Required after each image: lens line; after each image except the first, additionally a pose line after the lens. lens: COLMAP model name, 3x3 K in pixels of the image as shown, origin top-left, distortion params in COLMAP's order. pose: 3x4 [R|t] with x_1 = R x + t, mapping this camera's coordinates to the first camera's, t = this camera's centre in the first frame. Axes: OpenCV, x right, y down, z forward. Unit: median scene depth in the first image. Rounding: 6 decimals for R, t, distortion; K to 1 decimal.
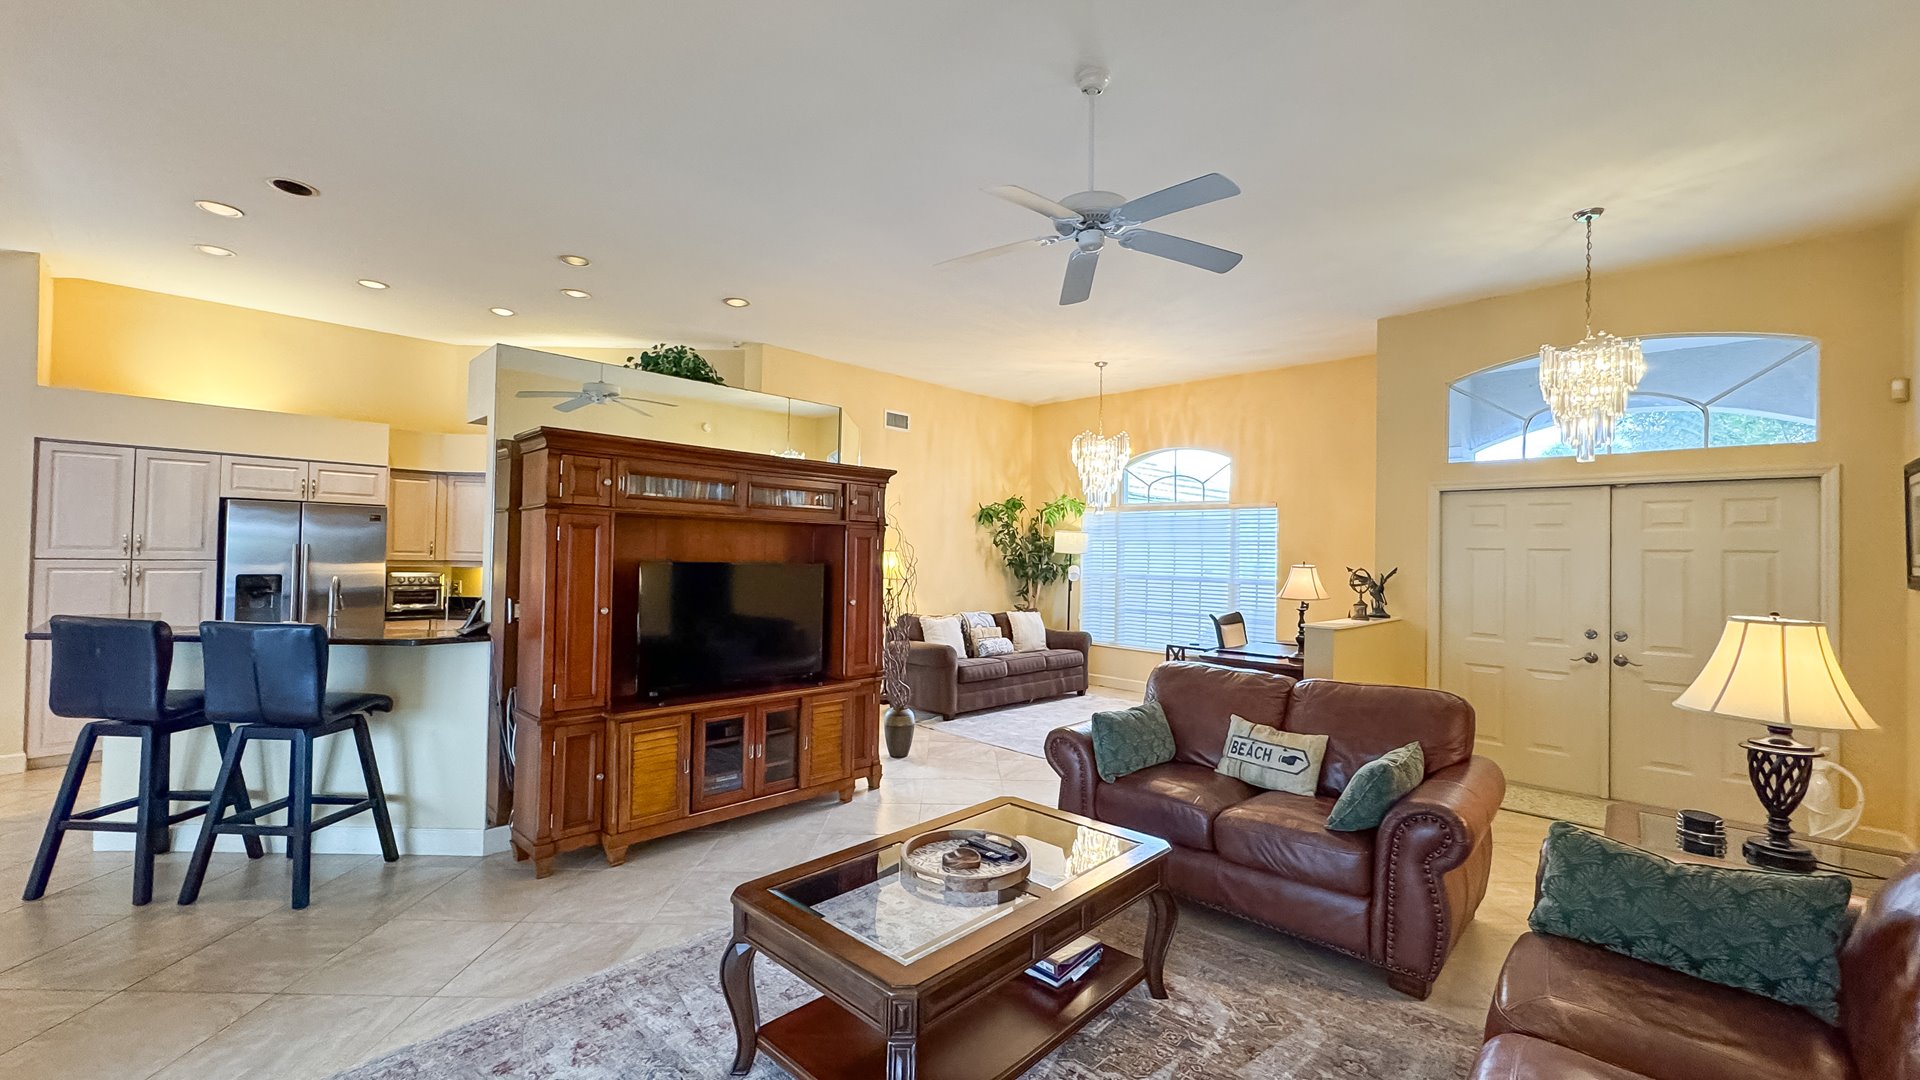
lens RADIAL K [[761.3, 0, 960.0], [0, 761.3, 540.0], [0, 0, 1]] dist [-0.001877, -0.000140]
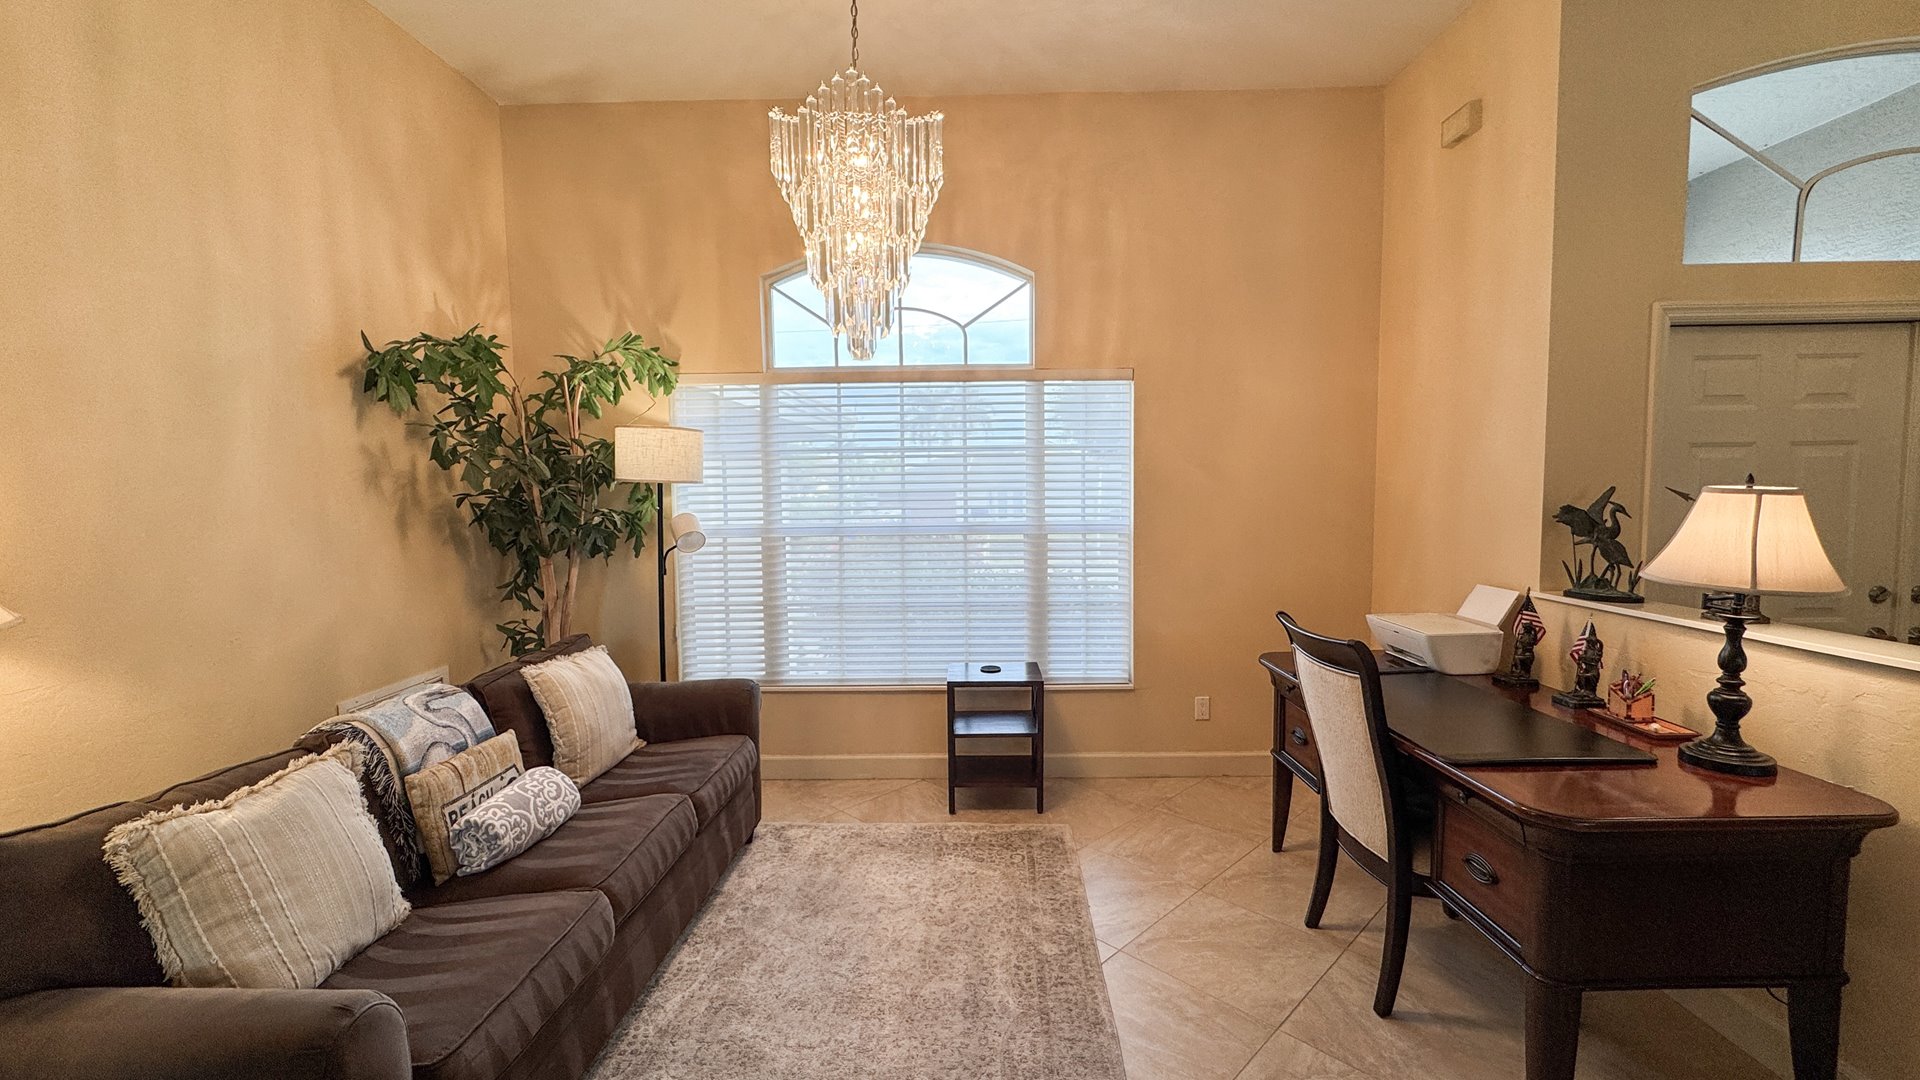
lens RADIAL K [[772.9, 0, 960.0], [0, 772.9, 540.0], [0, 0, 1]] dist [0.000543, 0.000055]
pose [[0.732432, -0.075080, 0.676688, -0.017170], [0.014992, 0.995439, 0.094220, 0.011618], [-0.680675, -0.058864, 0.730217, 0.584829]]
